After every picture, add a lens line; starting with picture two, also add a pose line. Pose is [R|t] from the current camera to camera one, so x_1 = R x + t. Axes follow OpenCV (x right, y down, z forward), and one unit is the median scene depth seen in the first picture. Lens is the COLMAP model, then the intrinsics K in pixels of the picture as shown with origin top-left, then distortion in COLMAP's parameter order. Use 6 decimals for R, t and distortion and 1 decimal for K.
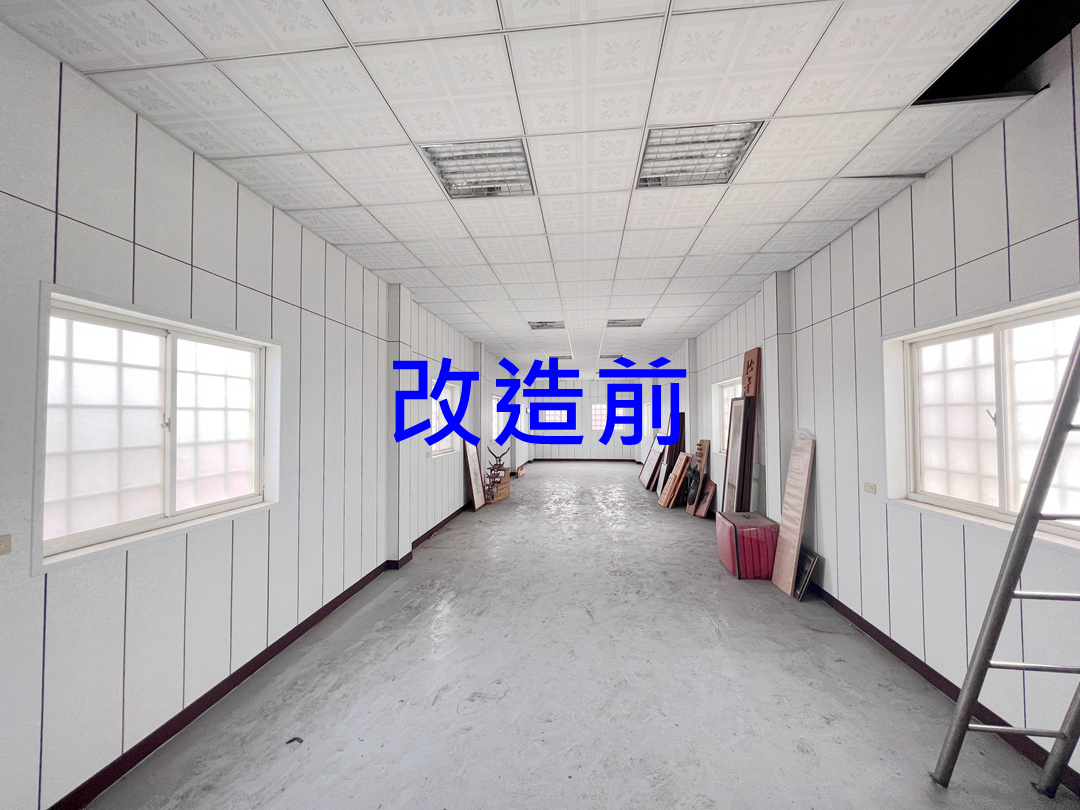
lens RADIAL K [[435.5, 0, 539.5], [0, 435.5, 405.7], [0, 0, 1]] dist [0.000497, 0.000231]
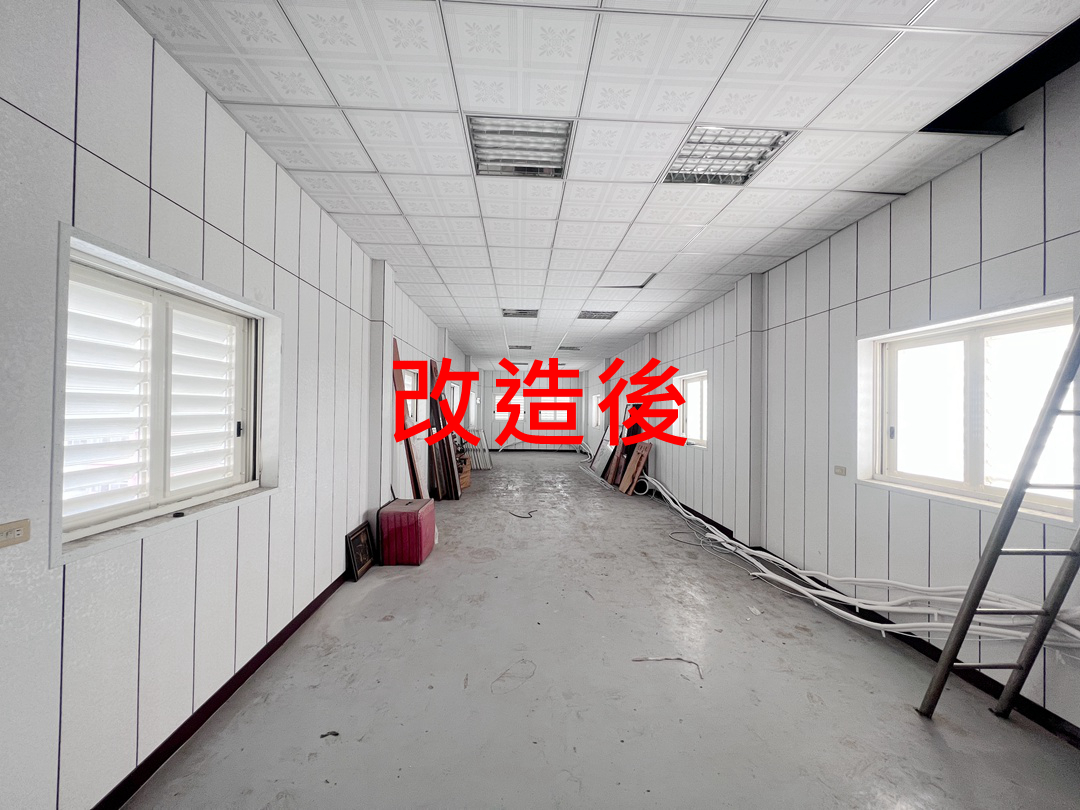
lens RADIAL K [[435.5, 0, 540.5], [0, 435.5, 405.9], [0, 0, 1]] dist [0.000497, 0.000231]
pose [[0.988057, 0.019073, 0.152901, -0.228874], [-0.021965, 0.999610, 0.017249, 0.023967], [-0.152512, -0.020402, 0.988091, 0.008354]]
